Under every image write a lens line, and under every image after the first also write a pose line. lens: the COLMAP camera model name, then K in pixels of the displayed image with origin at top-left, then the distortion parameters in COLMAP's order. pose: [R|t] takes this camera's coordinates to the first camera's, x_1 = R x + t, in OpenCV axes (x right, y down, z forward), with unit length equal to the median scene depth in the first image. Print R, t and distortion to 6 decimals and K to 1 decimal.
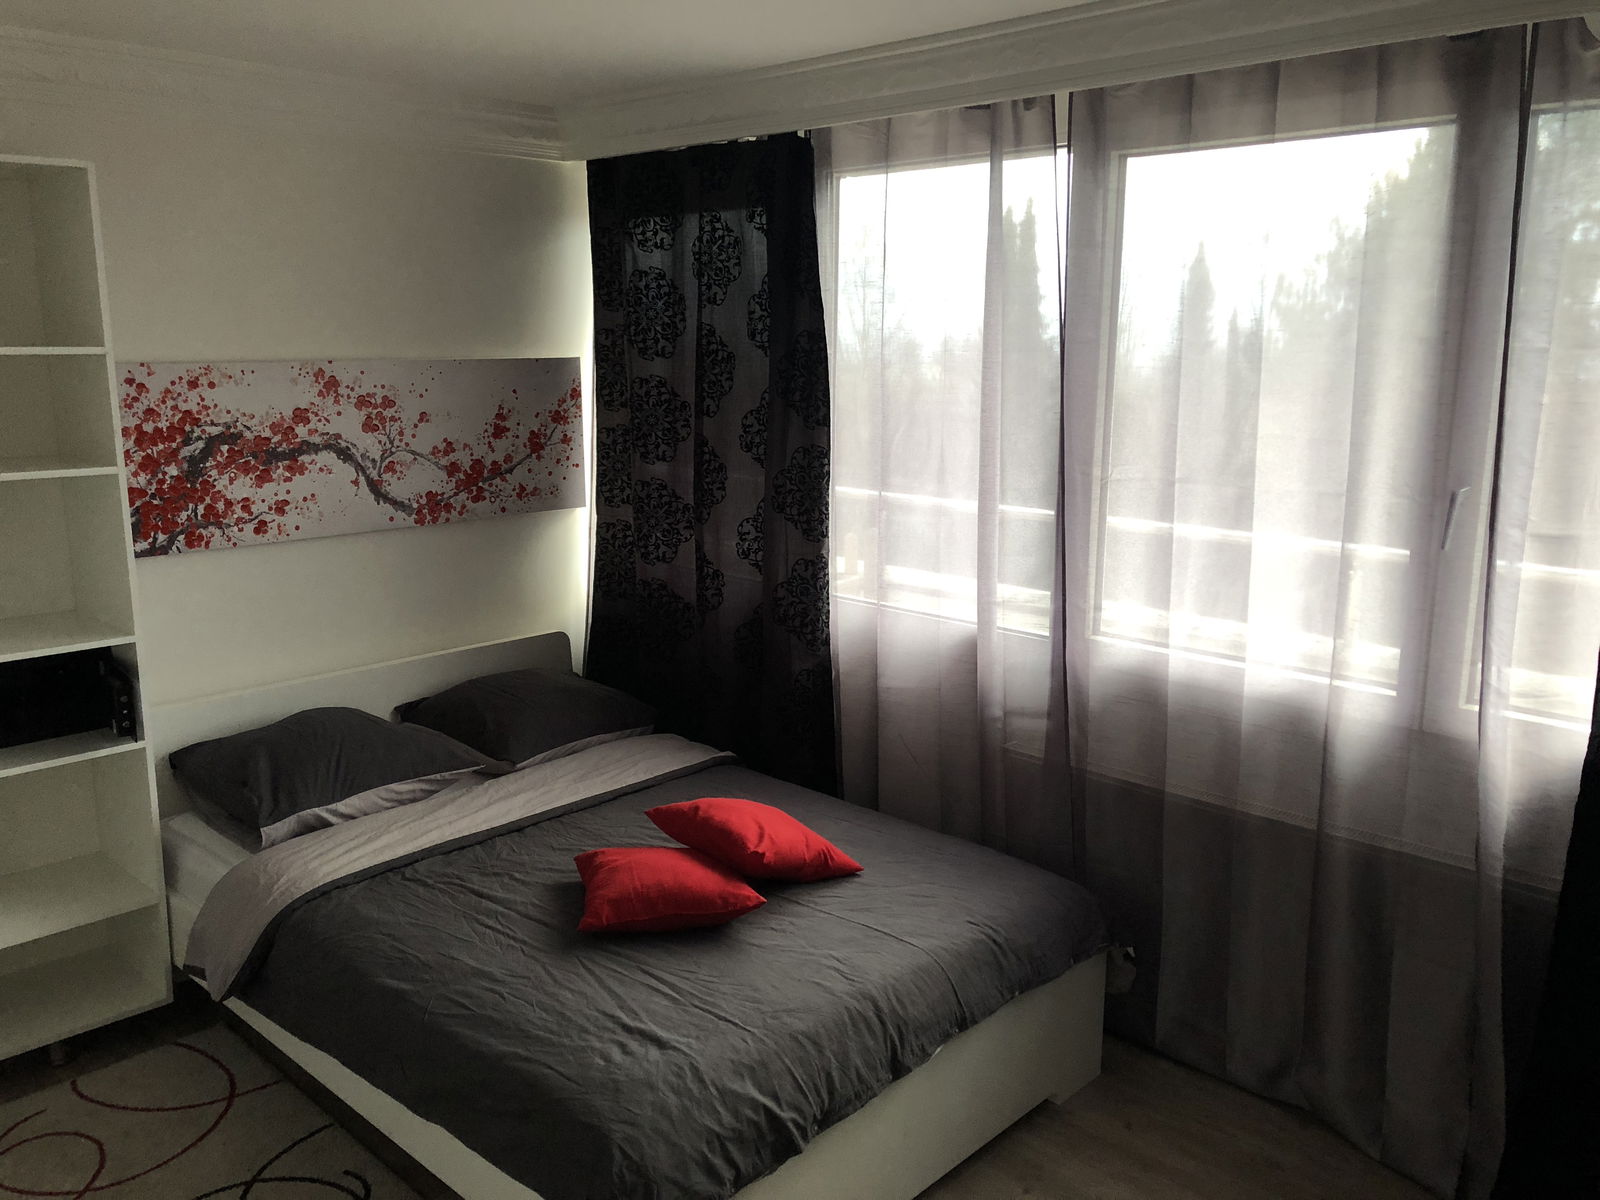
lens RADIAL K [[1286.3, 0, 808.5], [0, 1286.3, 595.1], [0, 0, 1]] dist [0.005039, 0.022753]
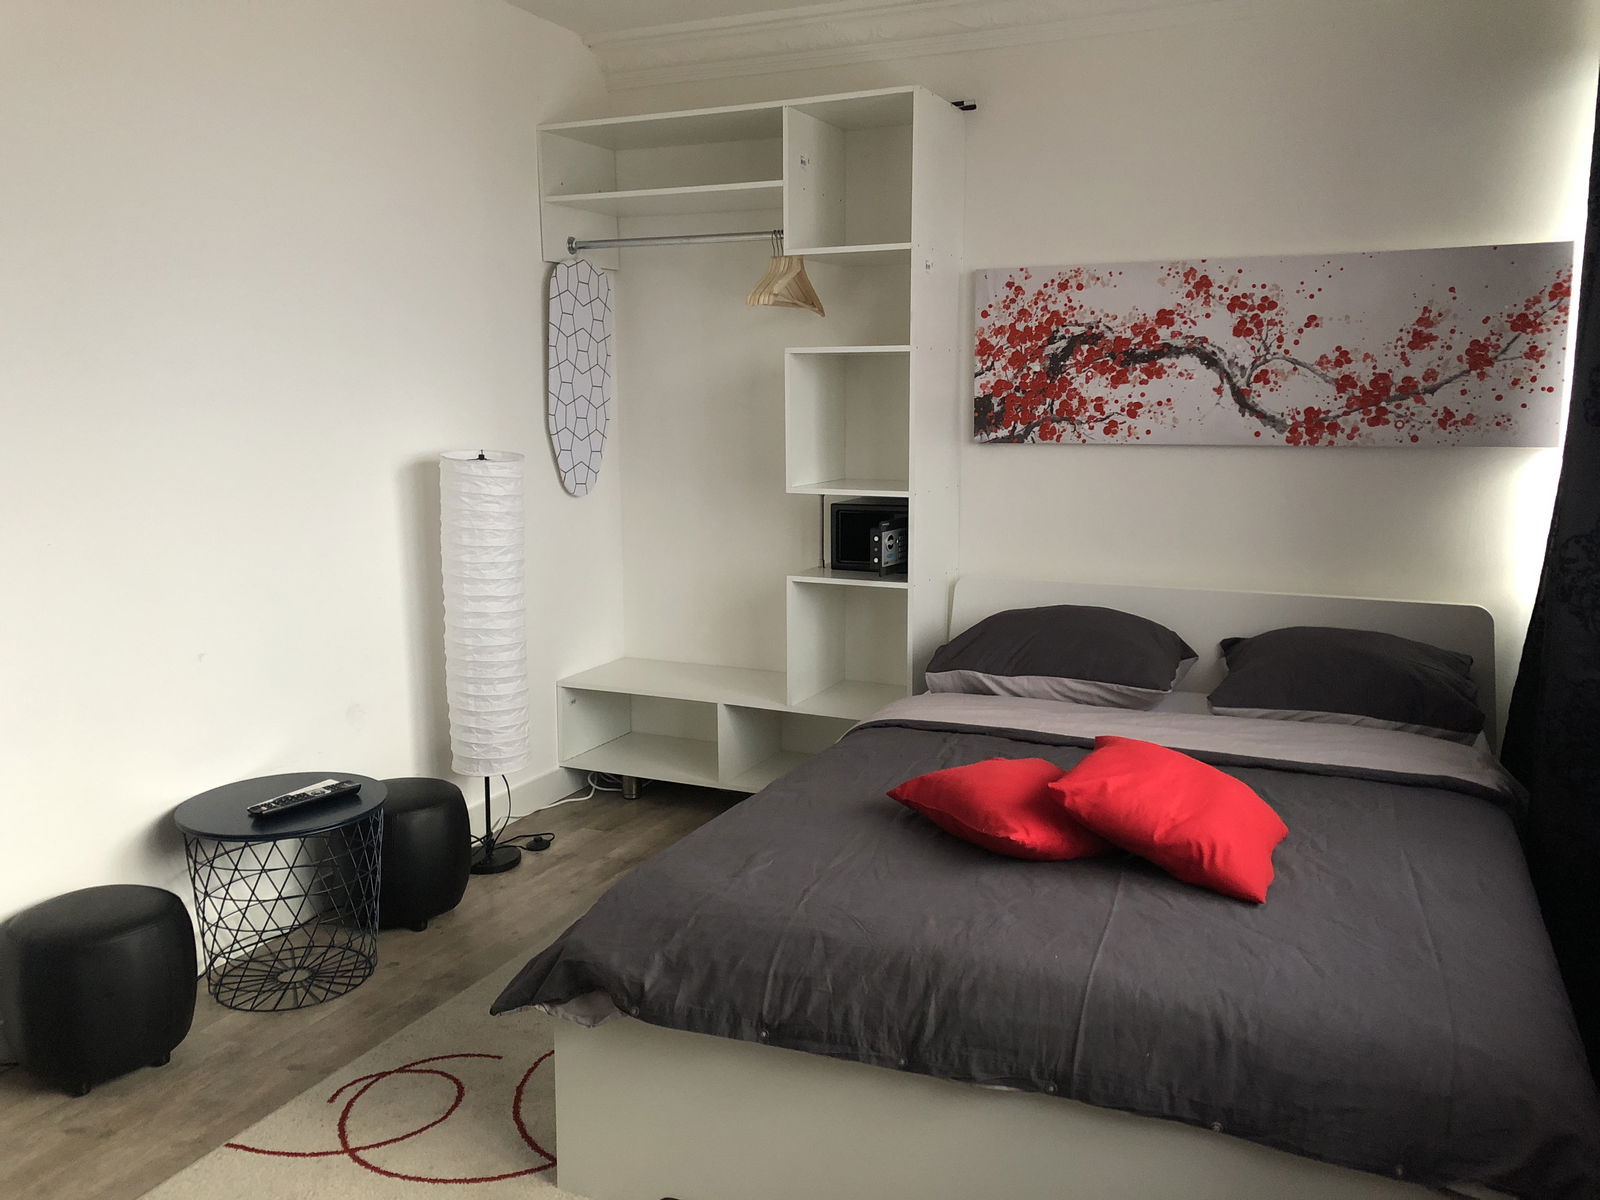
lens RADIAL K [[1286.3, 0, 806.2], [0, 1286.3, 601.8], [0, 0, 1]] dist [0.005039, 0.022753]
pose [[0.339695, 0.141532, -0.929826, 0.449386], [-0.182901, 0.979680, 0.082301, 0.041796], [0.922580, 0.142108, 0.358679, 0.418259]]
